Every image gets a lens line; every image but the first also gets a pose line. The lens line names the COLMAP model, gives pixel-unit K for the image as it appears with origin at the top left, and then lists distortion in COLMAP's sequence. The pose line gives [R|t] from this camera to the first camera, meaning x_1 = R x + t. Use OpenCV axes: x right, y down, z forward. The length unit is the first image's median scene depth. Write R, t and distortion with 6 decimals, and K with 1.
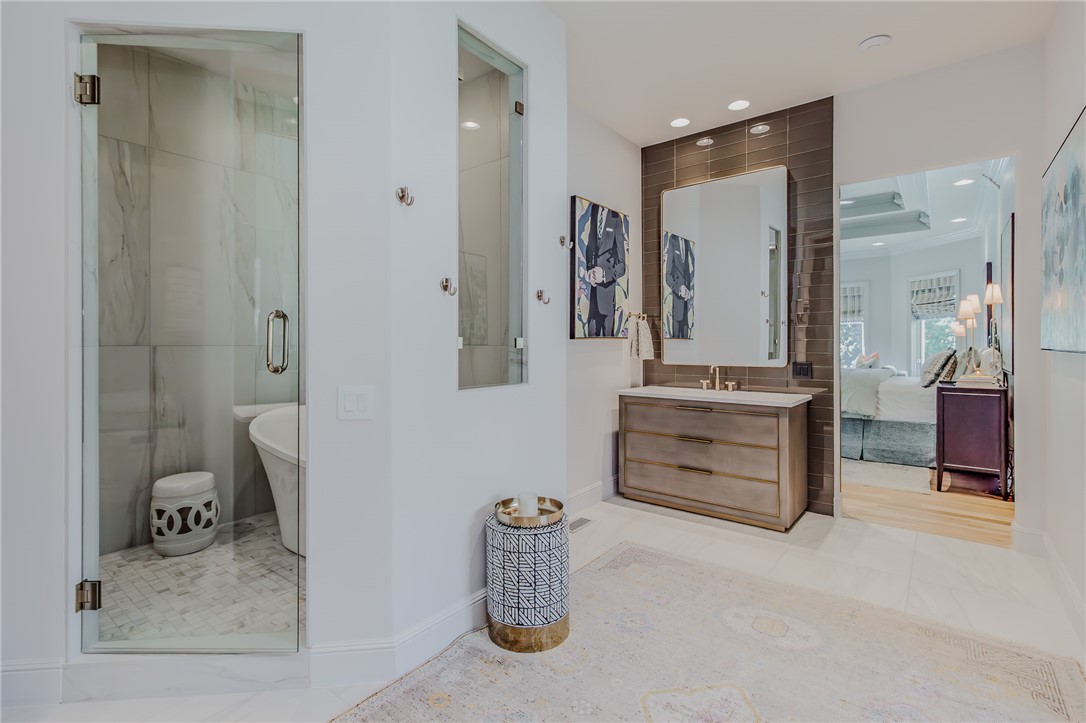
lens RADIAL K [[494.4, 0, 538.5], [0, 494.4, 347.8], [0, 0, 1]] dist [0.000199, -0.000109]
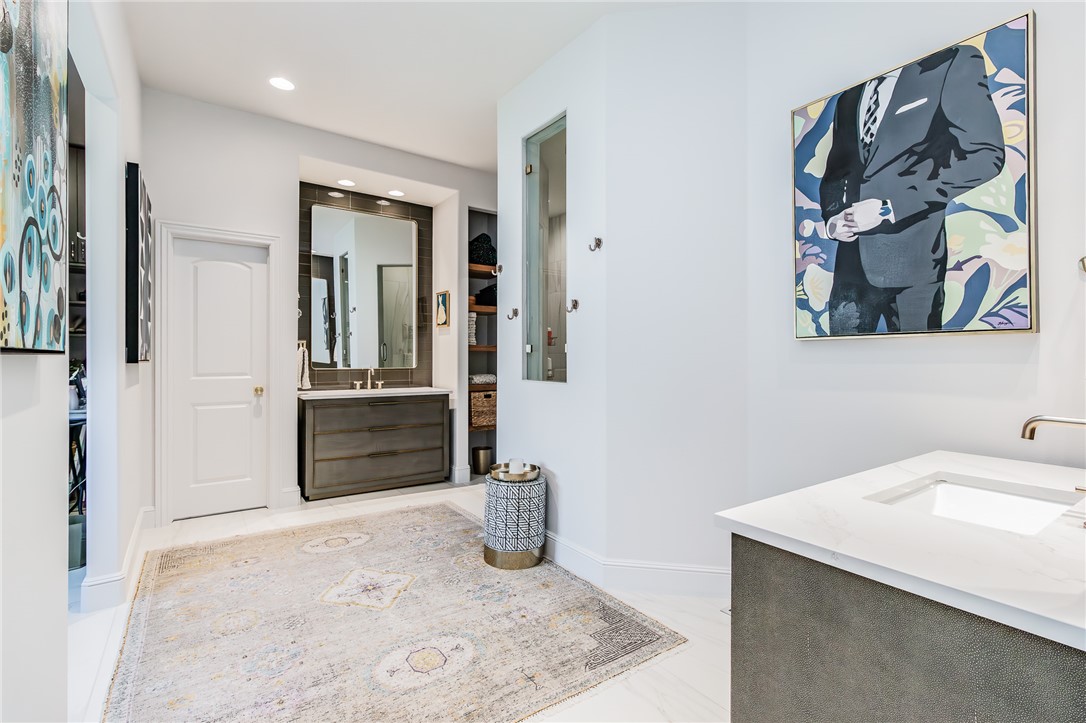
lens RADIAL K [[494.4, 0, 538.5], [0, 494.4, 347.8], [0, 0, 1]] dist [0.000199, -0.000109]
pose [[-0.279510, -0.004634, -0.960132, 0.732591], [-0.002837, 0.999988, -0.004001, -0.003914], [0.960139, 0.001606, -0.279520, 0.827120]]
